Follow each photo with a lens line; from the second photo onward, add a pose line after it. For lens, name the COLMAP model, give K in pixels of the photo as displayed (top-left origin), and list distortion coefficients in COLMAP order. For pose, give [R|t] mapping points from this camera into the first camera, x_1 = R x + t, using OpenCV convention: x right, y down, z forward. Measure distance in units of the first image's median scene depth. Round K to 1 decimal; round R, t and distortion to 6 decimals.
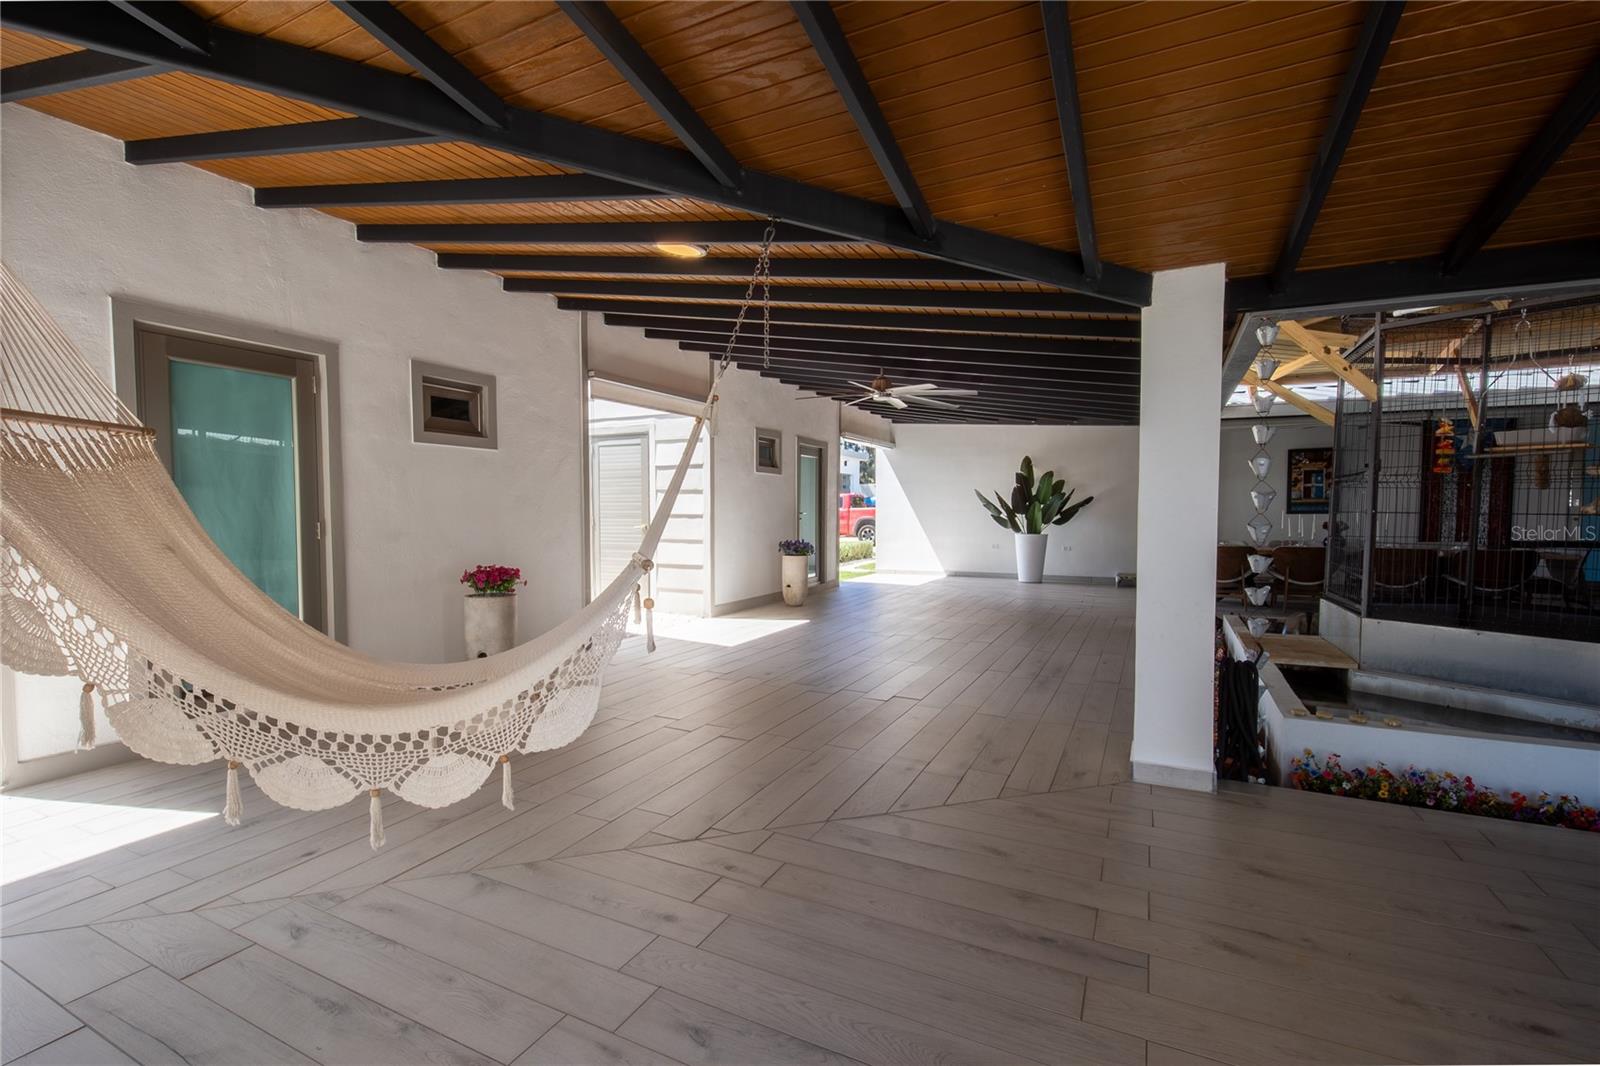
lens RADIAL K [[715.8, 0, 788.6], [0, 715.8, 538.7], [0, 0, 1]] dist [0.013673, -0.000336]
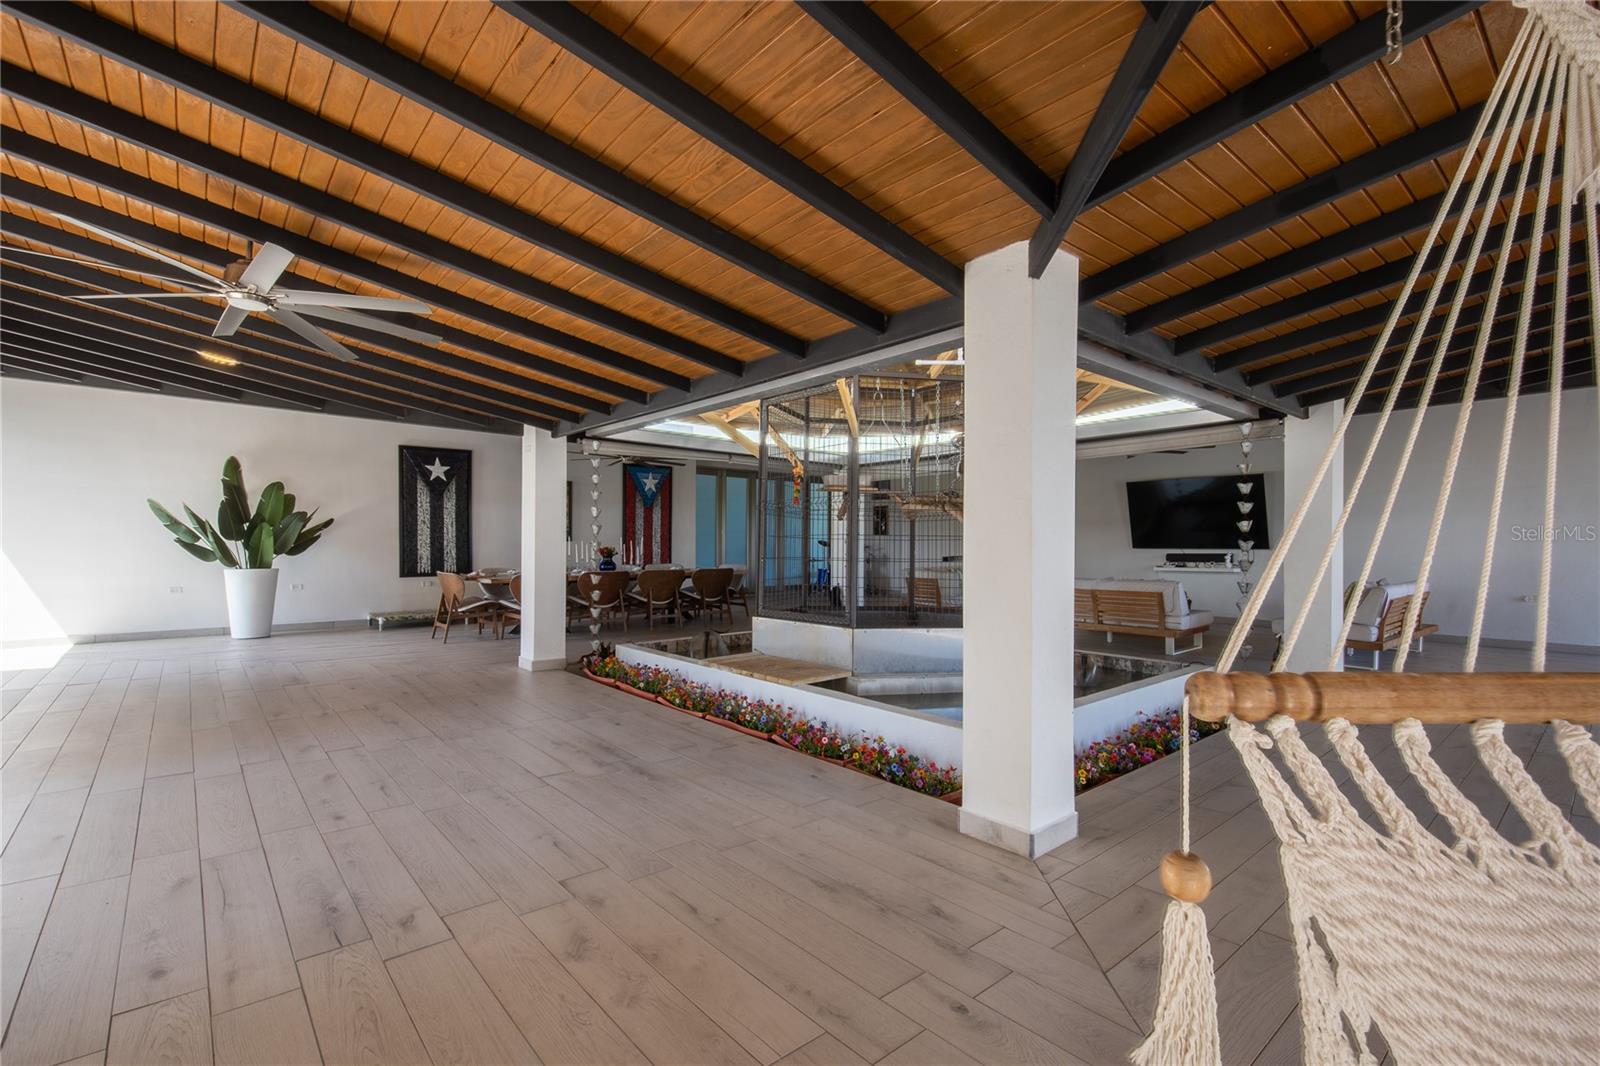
lens RADIAL K [[715.8, 0, 788.6], [0, 715.8, 538.7], [0, 0, 1]] dist [0.013673, -0.000336]
pose [[0.398545, 0.003753, 0.917141, -0.101404], [0.032358, 0.999312, -0.018150, -0.006209], [-0.916578, 0.036911, 0.398150, 0.235670]]
